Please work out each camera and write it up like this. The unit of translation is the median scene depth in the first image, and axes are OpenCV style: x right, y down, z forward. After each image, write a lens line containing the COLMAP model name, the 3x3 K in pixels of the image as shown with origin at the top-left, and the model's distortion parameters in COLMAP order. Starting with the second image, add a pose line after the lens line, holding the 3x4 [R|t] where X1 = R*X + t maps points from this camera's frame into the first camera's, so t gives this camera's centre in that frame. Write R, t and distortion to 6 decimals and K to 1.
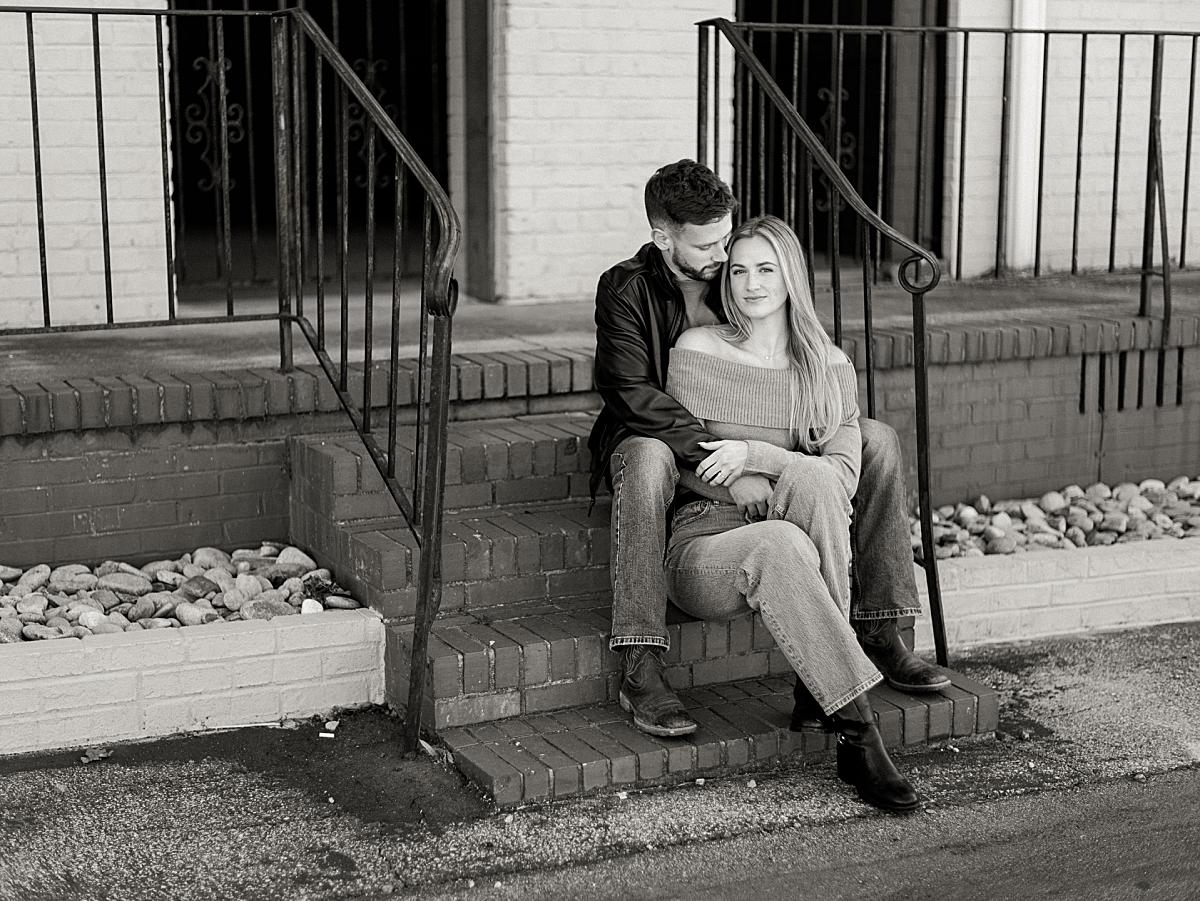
lens RADIAL K [[1862.1, 0, 600.0], [0, 1862.1, 450.5], [0, 0, 1]] dist [-0.002806, -0.041446]
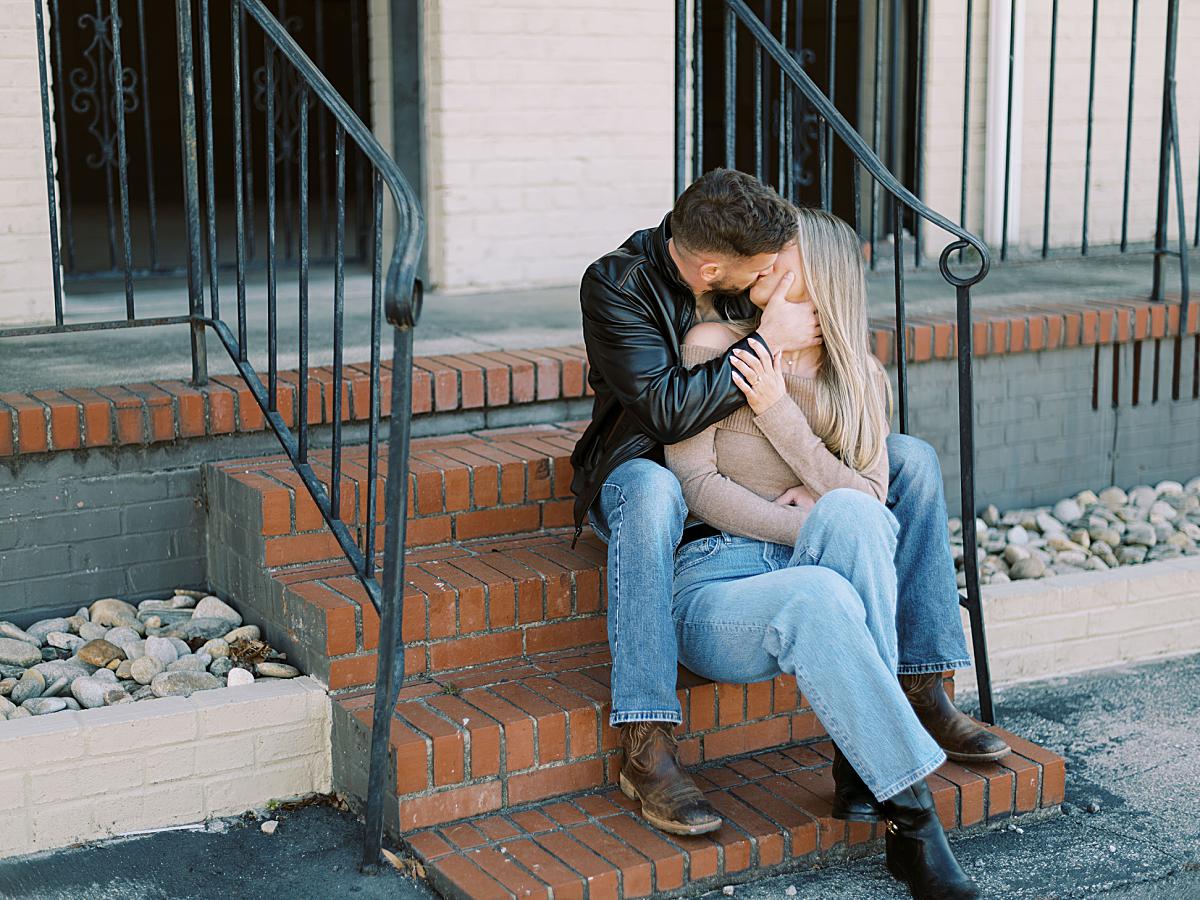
lens RADIAL K [[1838.4, 0, 608.0], [0, 1838.4, 438.4], [0, 0, 1]] dist [-0.007846, 0.046458]
pose [[0.997819, -0.016576, 0.063896, -0.040055], [0.015888, 0.999810, 0.011260, -0.025641], [-0.064070, -0.010221, 0.997893, 0.170223]]
